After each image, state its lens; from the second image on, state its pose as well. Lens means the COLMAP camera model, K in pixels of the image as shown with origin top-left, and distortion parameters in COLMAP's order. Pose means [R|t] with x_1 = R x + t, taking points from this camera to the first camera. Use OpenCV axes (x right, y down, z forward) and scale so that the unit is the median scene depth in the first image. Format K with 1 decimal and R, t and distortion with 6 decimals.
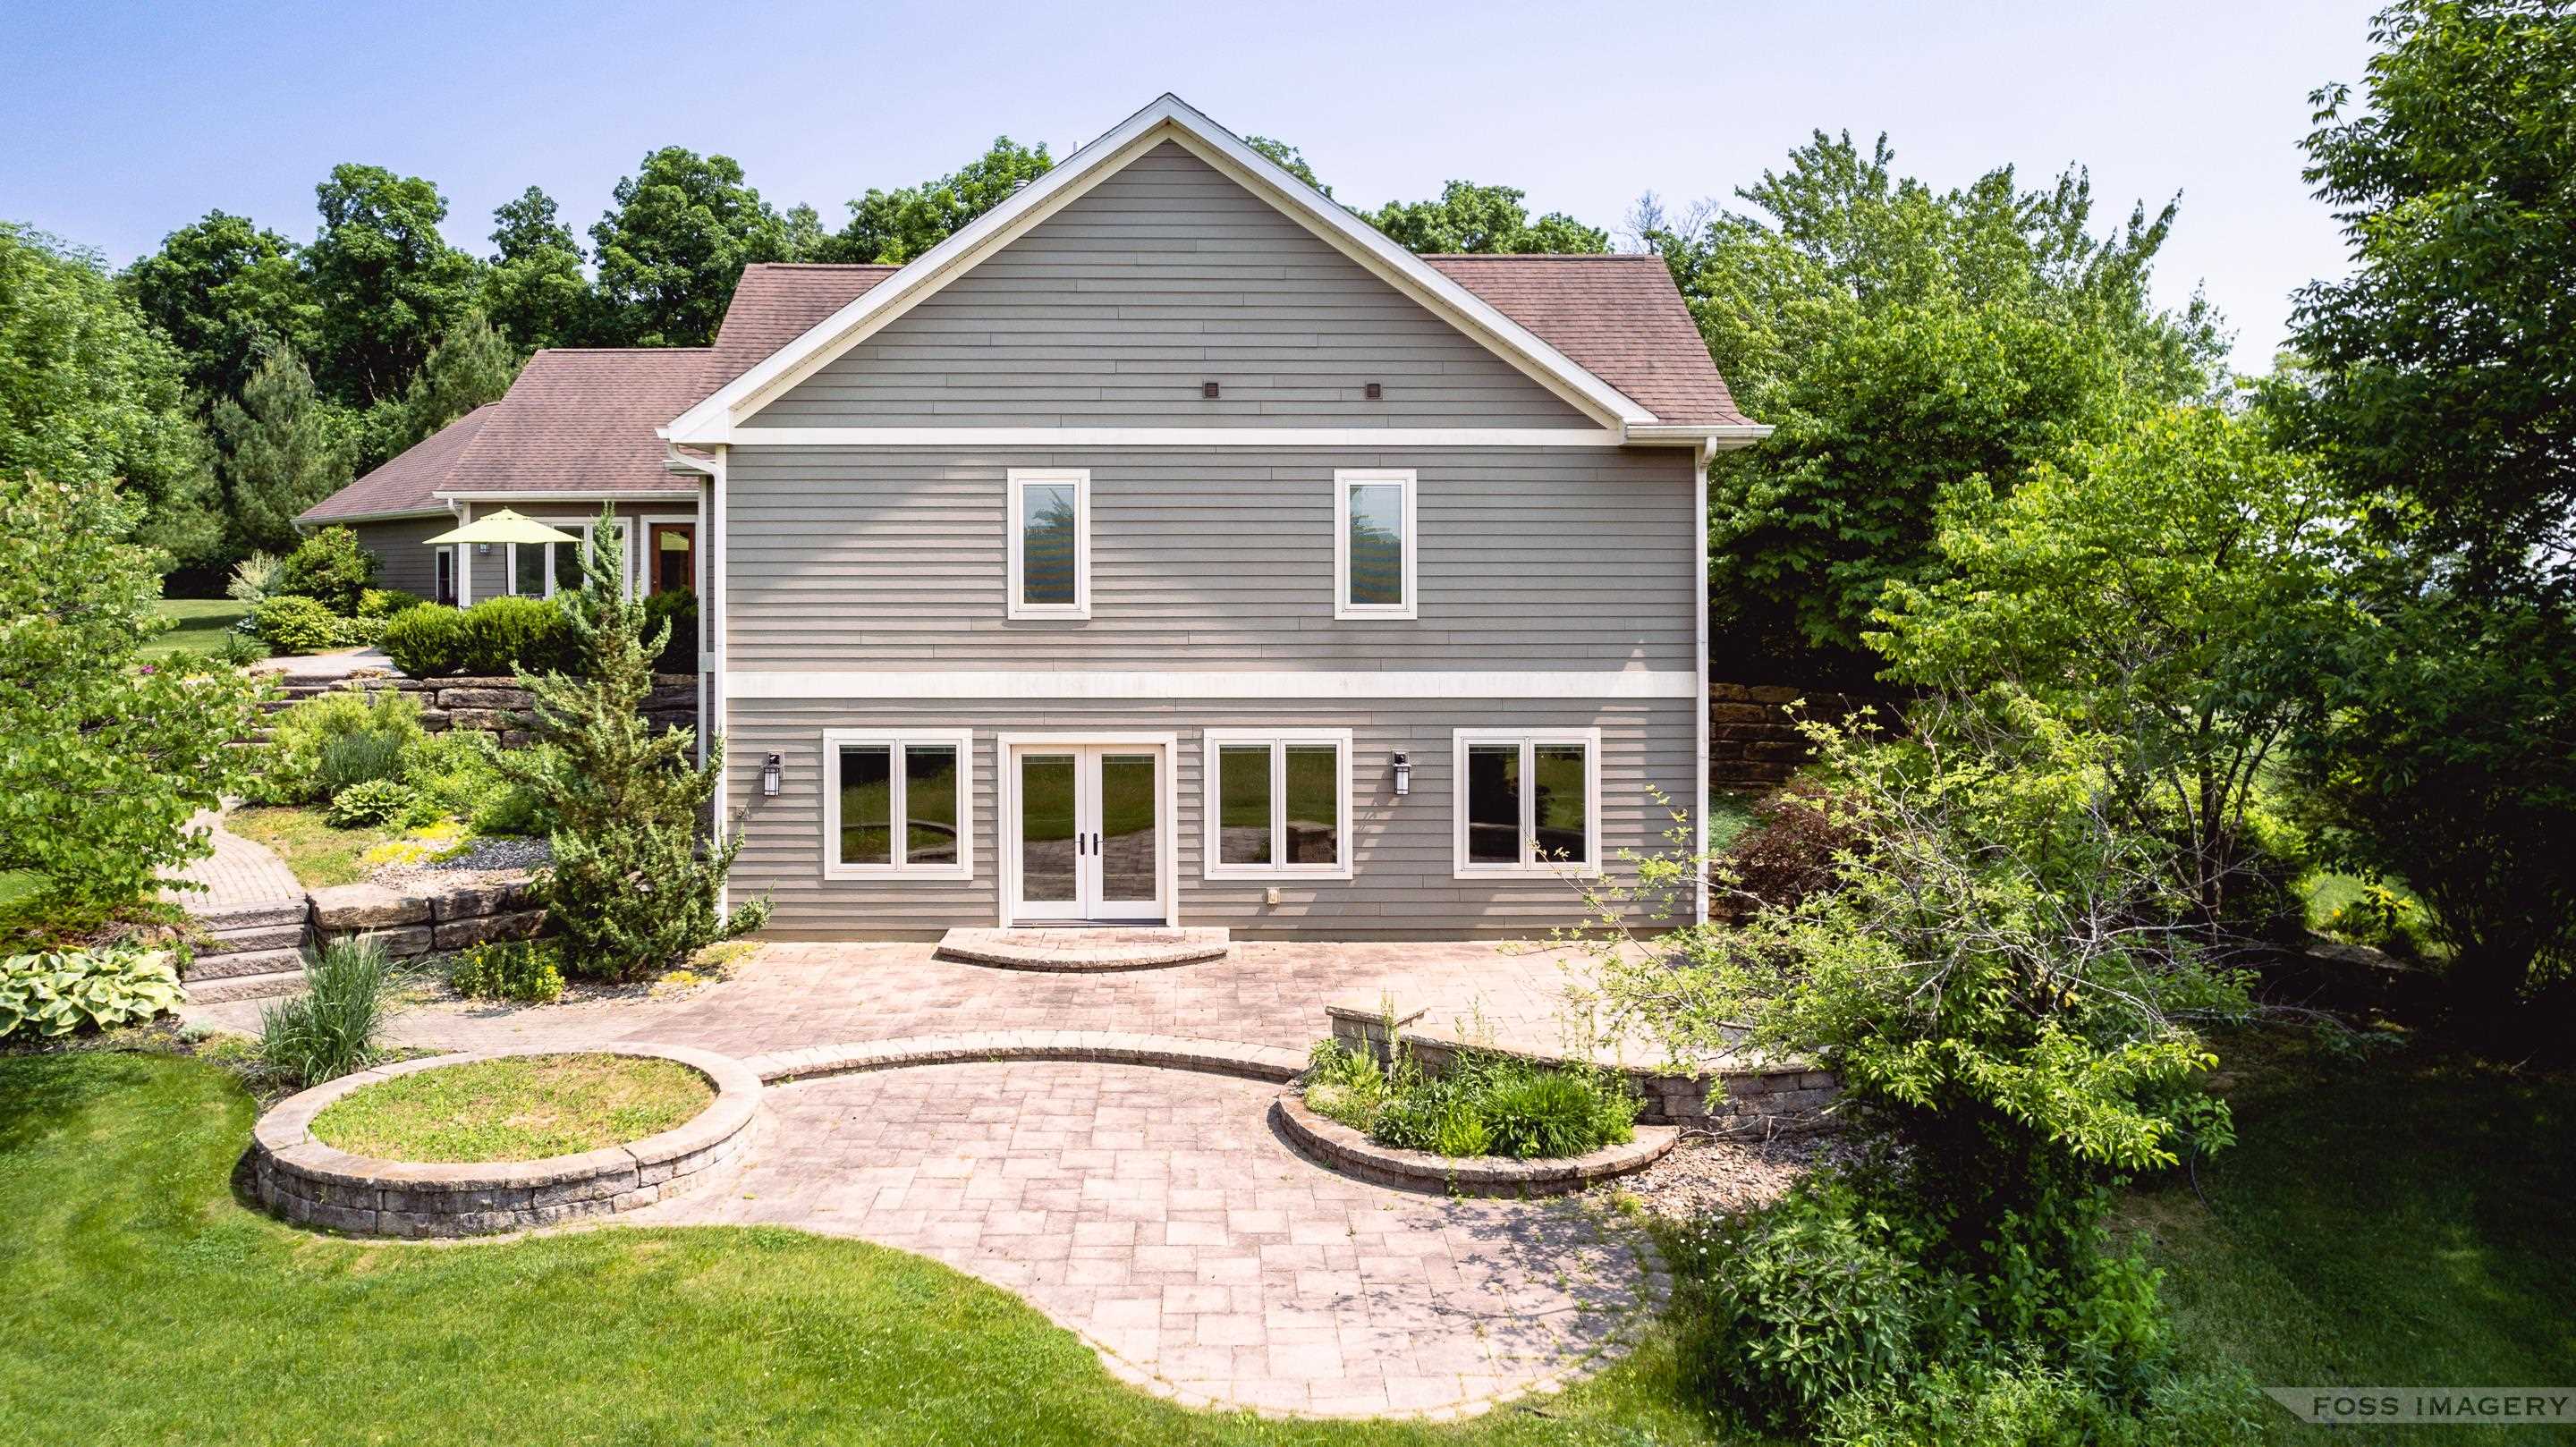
lens RADIAL K [[1761.2, 0, 1250.3], [0, 1761.2, 630.2], [0, 0, 1]] dist [-0.063193, 0.086181]
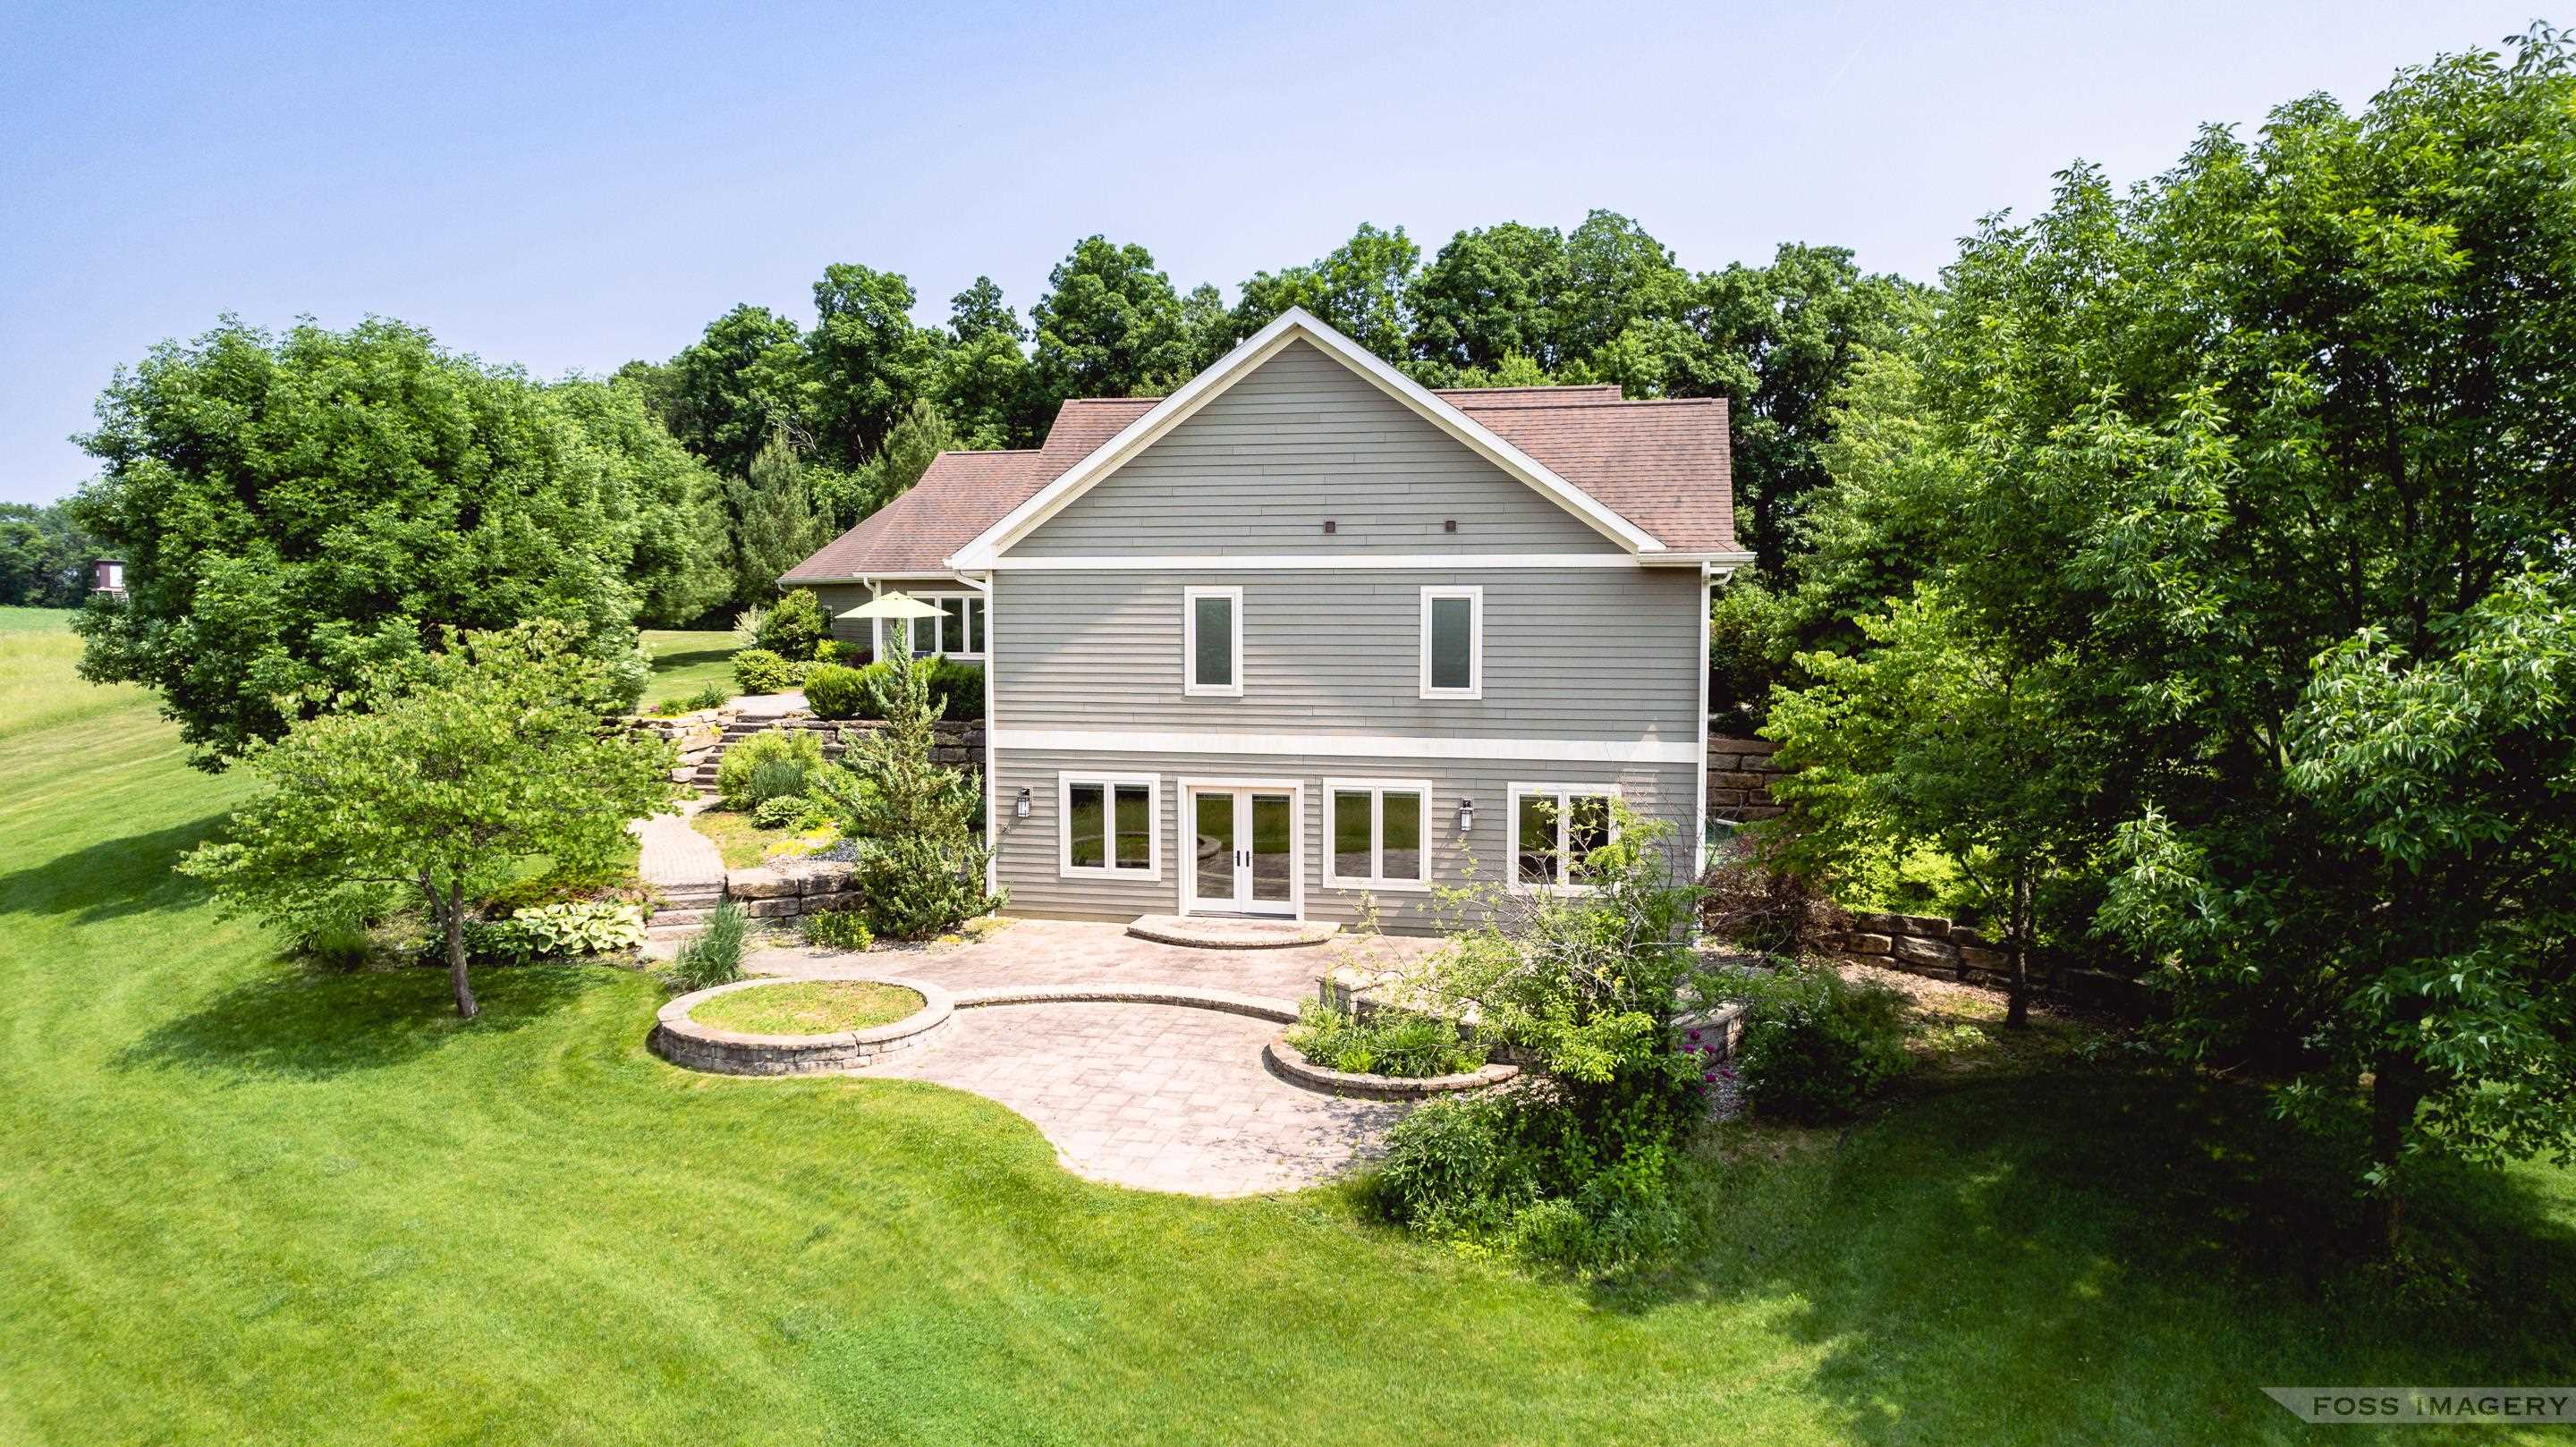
lens RADIAL K [[1705.7, 0, 1293.8], [0, 1705.7, 761.0], [0, 0, 1]] dist [0.000049, 0.000261]
pose [[0.970538, 0.024267, -0.239724, 0.266324], [-0.007508, 0.997478, 0.070576, -0.049458], [0.240832, -0.066697, 0.968272, -0.281439]]
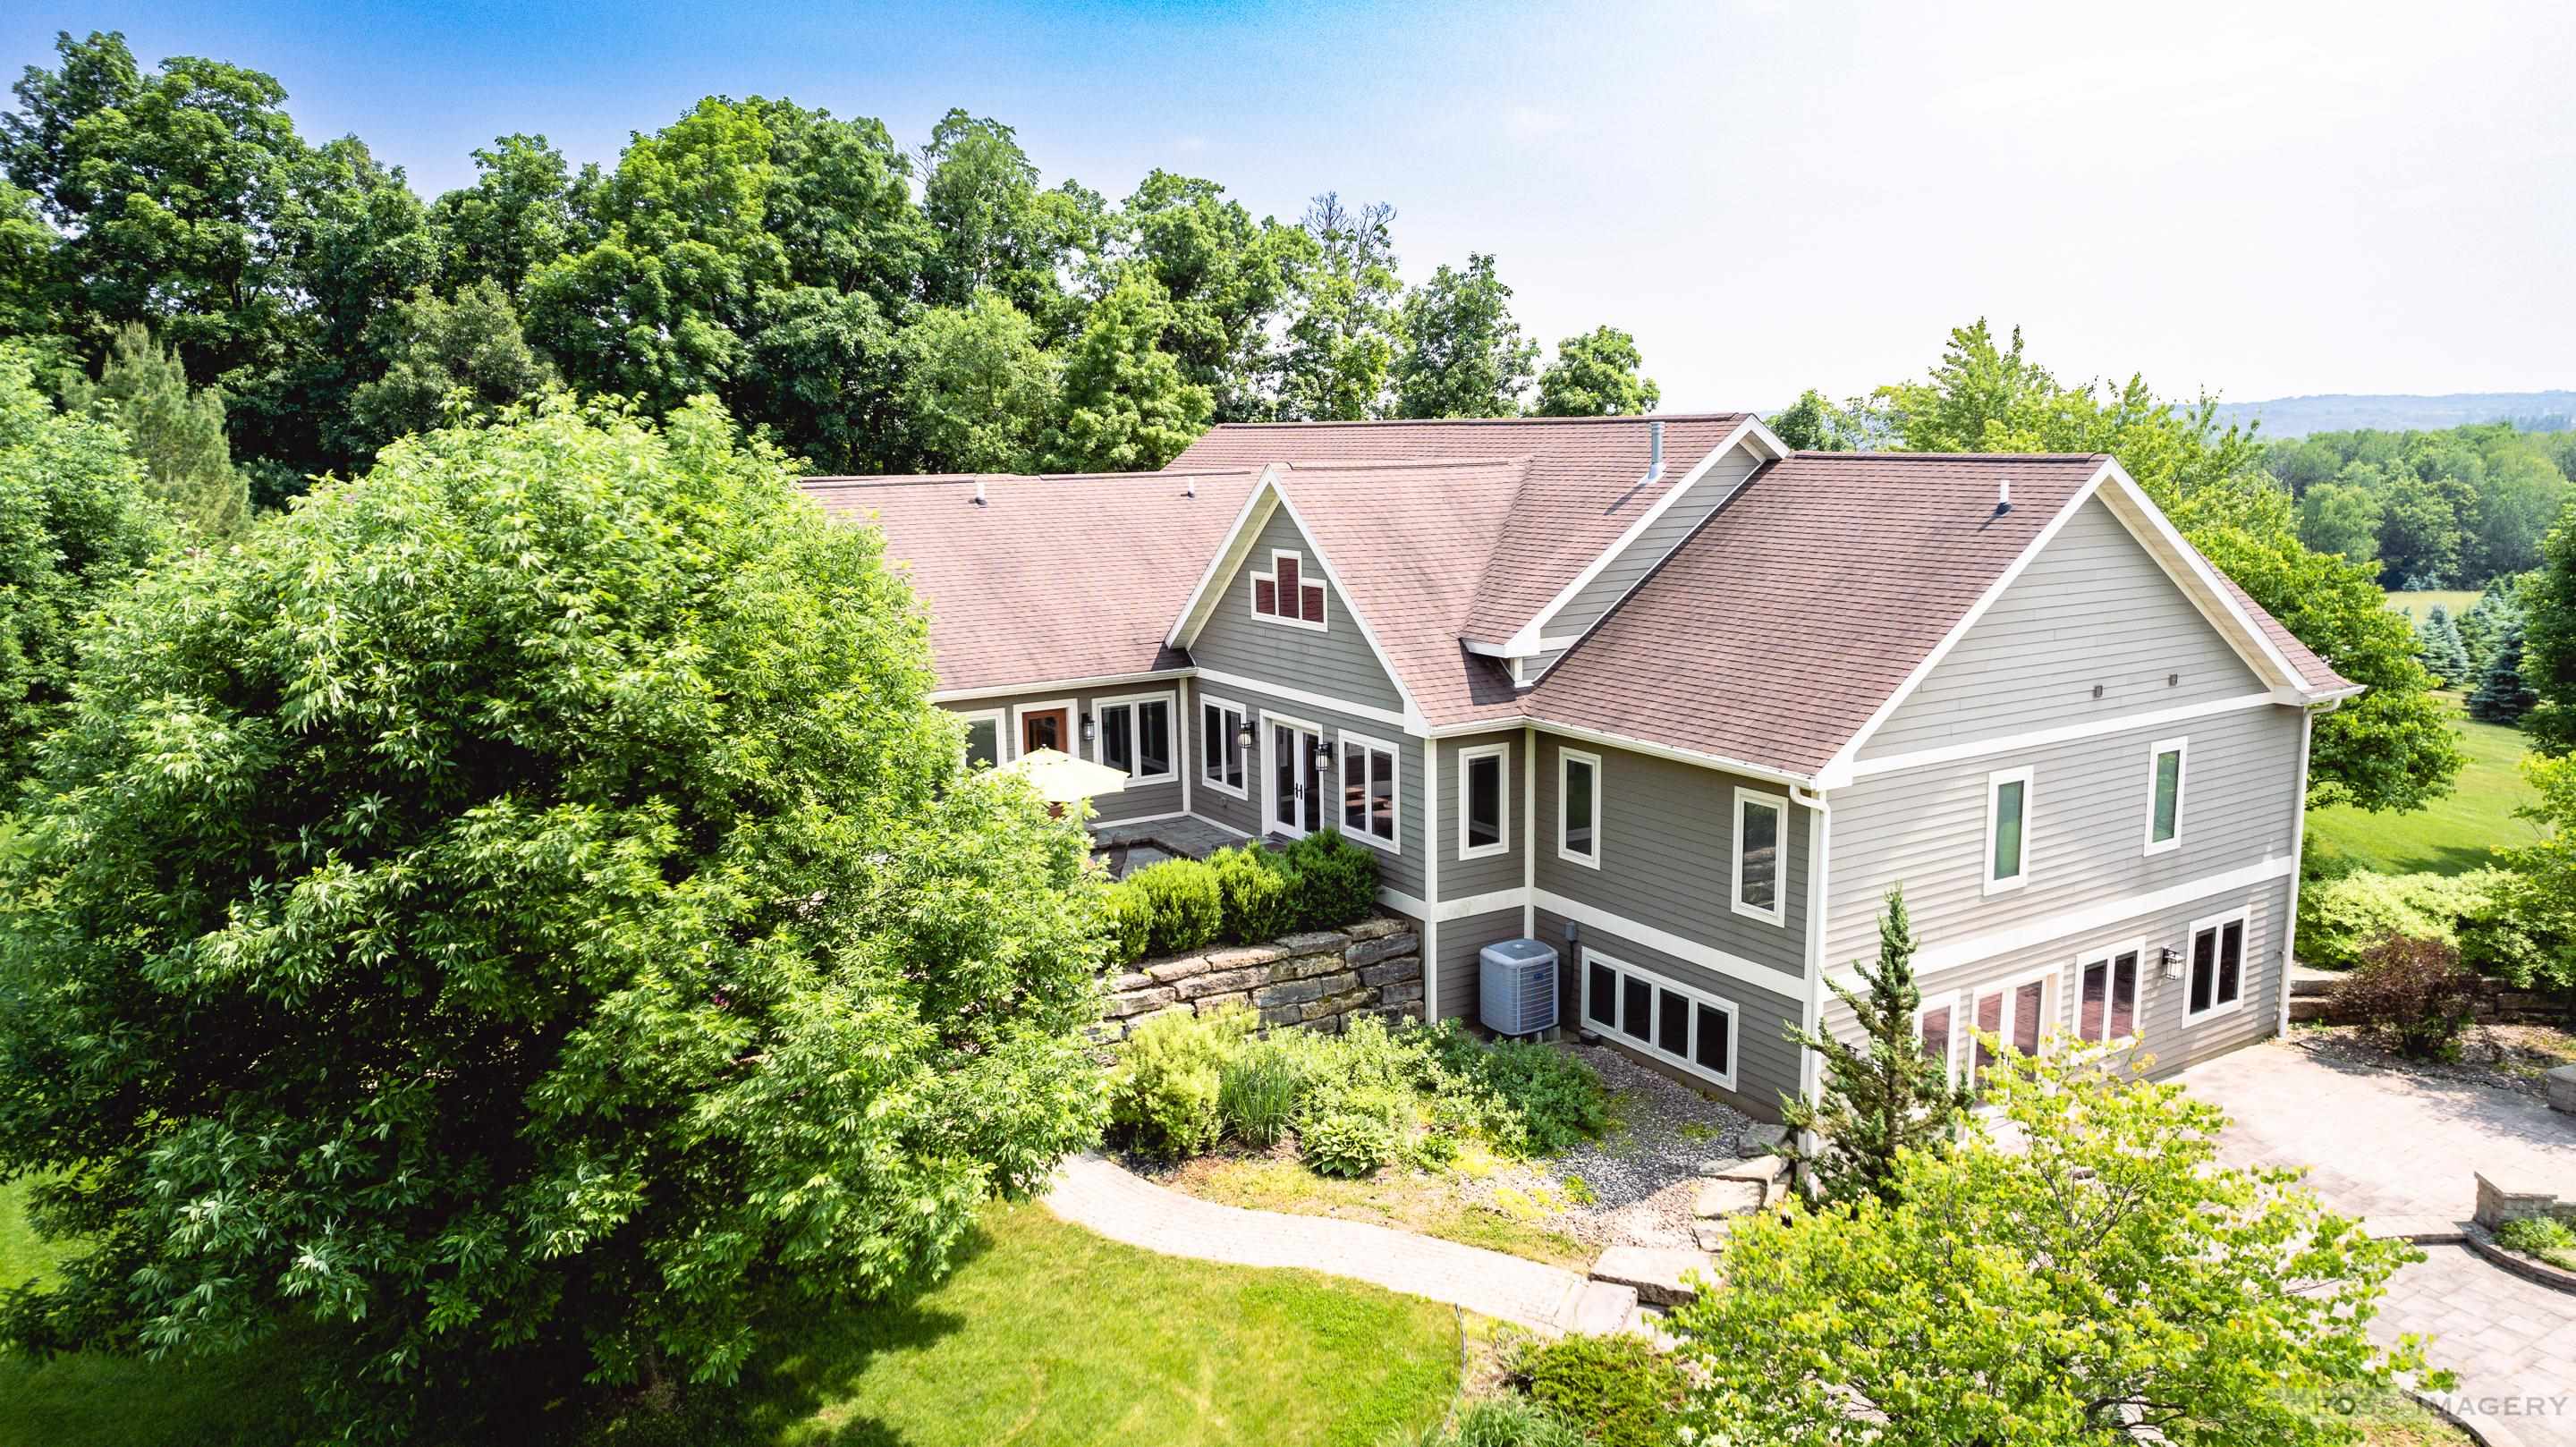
lens RADIAL K [[1824.8, 0, 1288.0], [0, 1824.8, 723.5], [0, 0, 1]] dist [-0.093004, 0.098774]
pose [[0.859986, -0.101398, 0.500142, -1.147606], [0.028068, 0.987976, 0.152037, -0.321329], [-0.509544, -0.116712, 0.852492, 0.199976]]
